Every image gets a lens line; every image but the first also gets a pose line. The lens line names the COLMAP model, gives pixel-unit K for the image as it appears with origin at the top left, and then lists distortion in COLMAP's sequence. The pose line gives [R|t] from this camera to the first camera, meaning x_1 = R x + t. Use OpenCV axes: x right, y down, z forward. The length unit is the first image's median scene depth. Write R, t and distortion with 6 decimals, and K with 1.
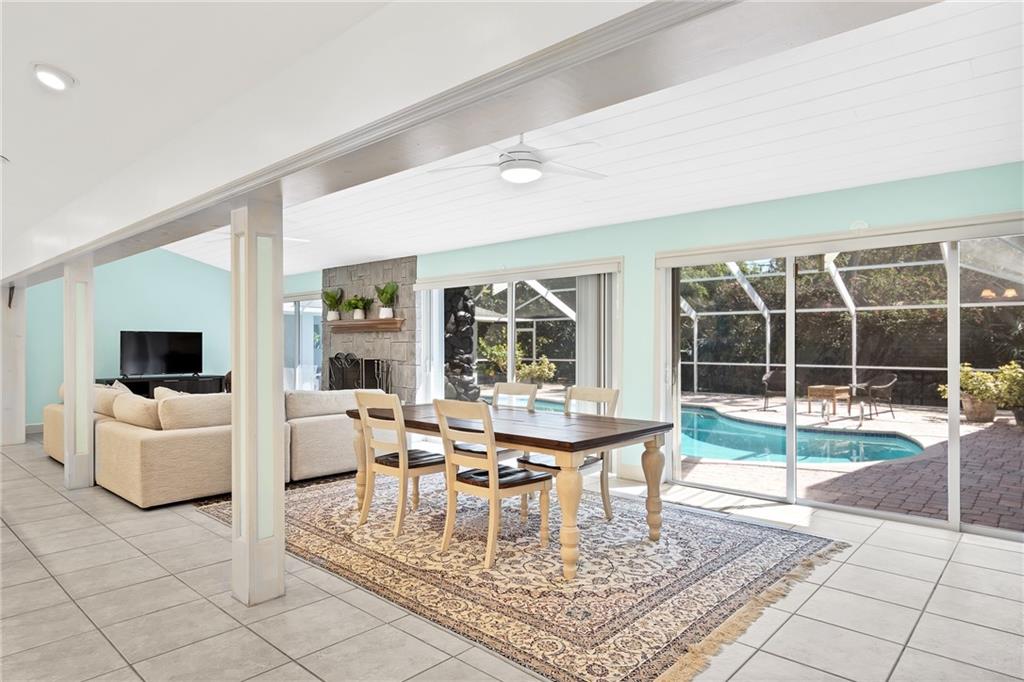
lens RADIAL K [[585.1, 0, 510.4], [0, 585.1, 344.1], [0, 0, 1]] dist [0.006356, 0.001480]
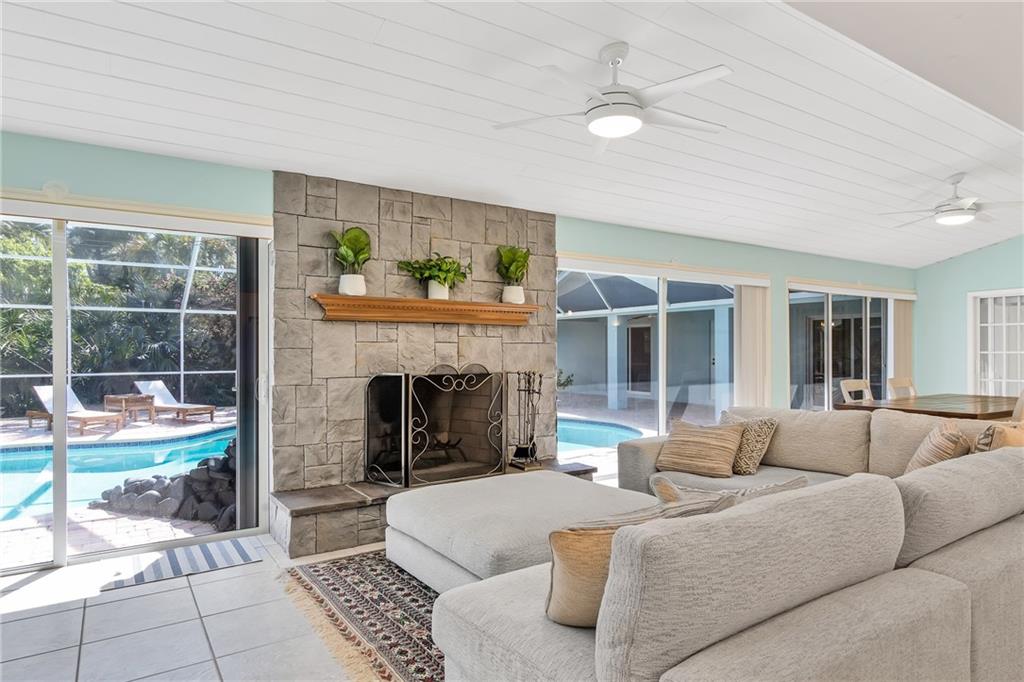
lens RADIAL K [[585.1, 0, 505.9], [0, 585.1, 345.7], [0, 0, 1]] dist [0.006356, 0.001480]
pose [[0.243860, 0.003366, 0.969805, -0.789558], [0.003999, 0.999982, -0.004477, 0.001617], [-0.969802, 0.004970, 0.243842, 0.854277]]
